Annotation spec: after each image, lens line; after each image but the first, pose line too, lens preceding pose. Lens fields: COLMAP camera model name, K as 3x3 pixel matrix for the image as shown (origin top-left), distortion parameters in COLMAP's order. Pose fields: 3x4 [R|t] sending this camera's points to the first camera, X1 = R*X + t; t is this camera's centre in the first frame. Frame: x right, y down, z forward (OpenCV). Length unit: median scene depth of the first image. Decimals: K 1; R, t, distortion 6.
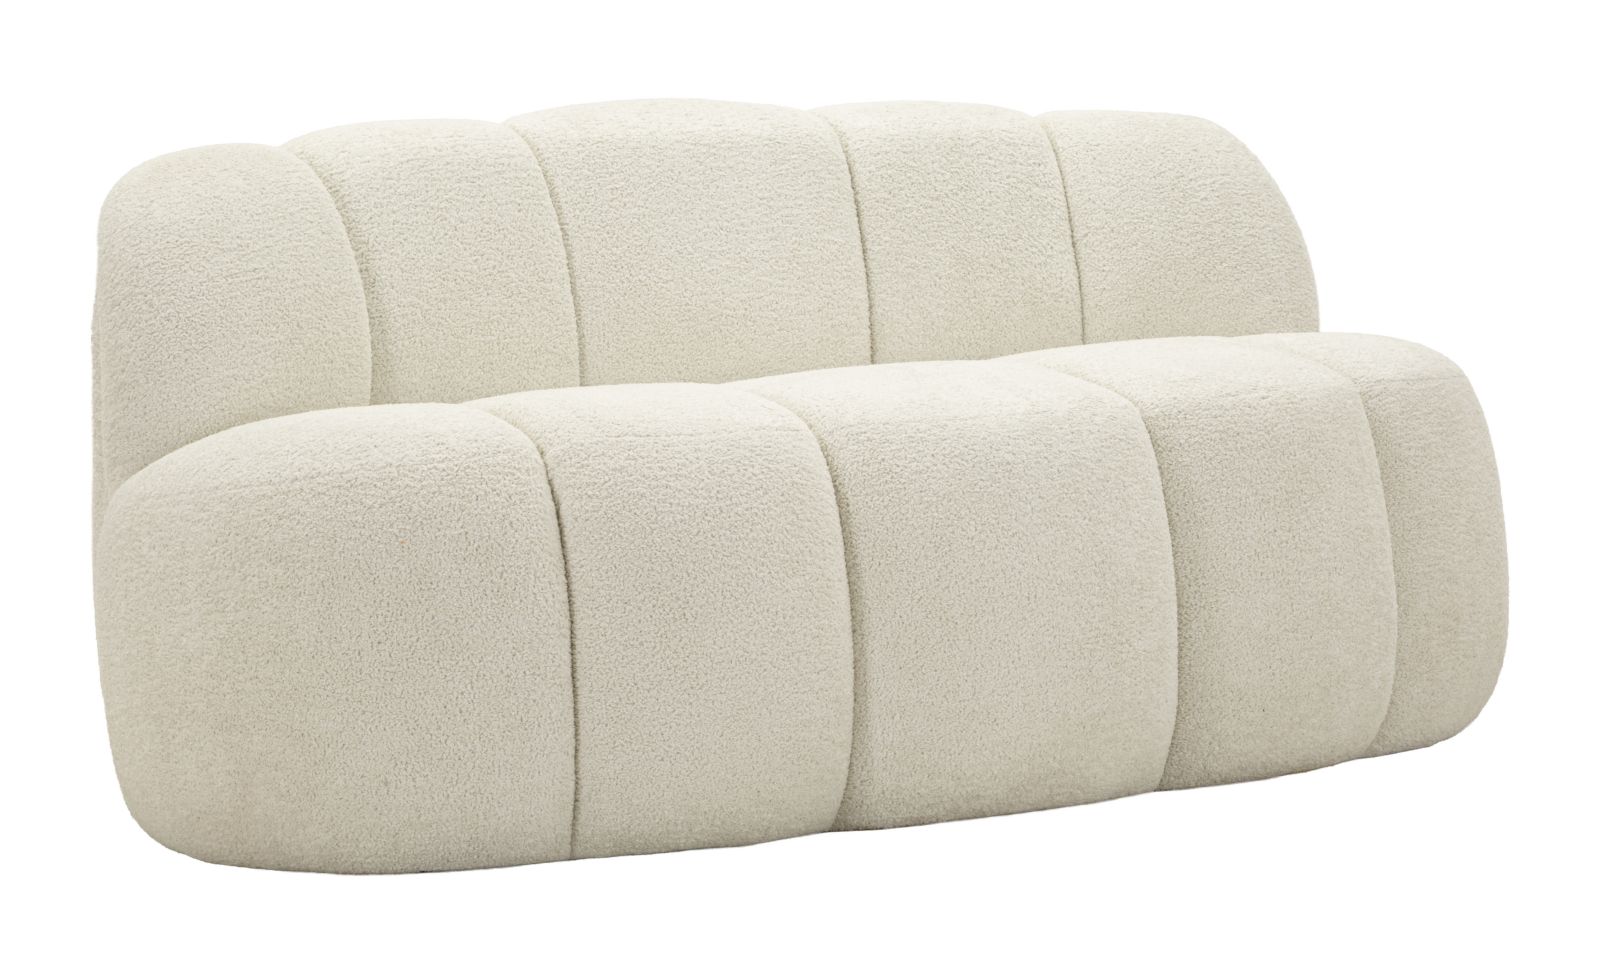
lens RADIAL K [[5109.0, 0, 799.6], [0, 5109.0, 484.3], [0, 0, 1]] dist [0.439442, 0.000000]
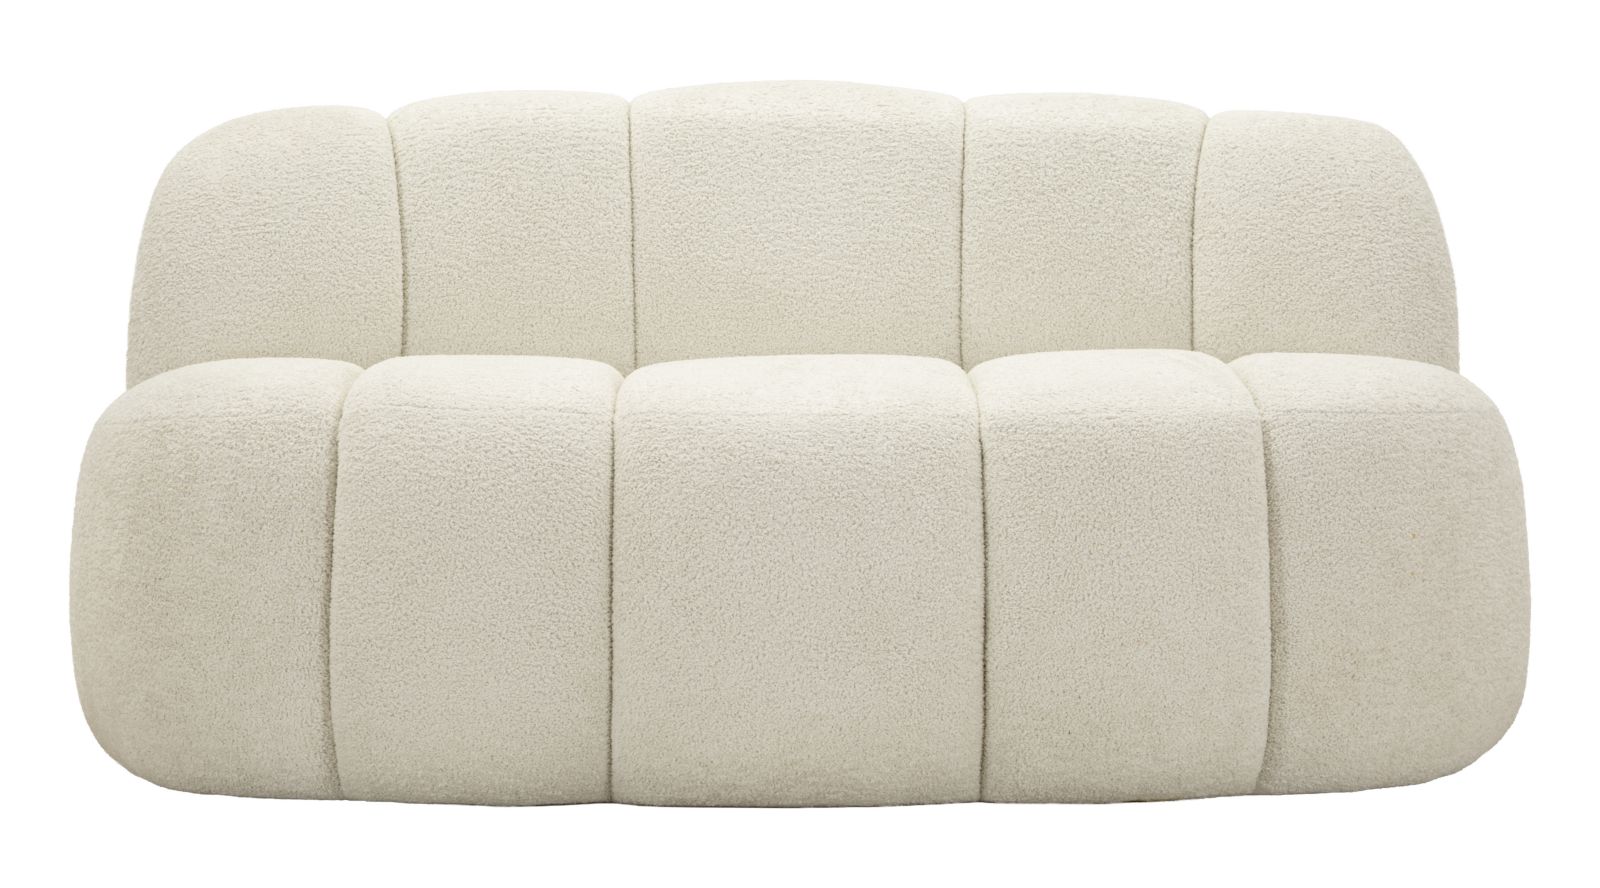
lens RADIAL K [[4955.0, 0, 801.4], [0, 4955.0, 441.9], [0, 0, 1]] dist [0.510089, 0.000000]
pose [[0.876609, 0.083878, -0.473836, 0.493802], [-0.075350, 0.996471, 0.036994, -0.043435], [0.475266, 0.003275, 0.879836, 0.130781]]
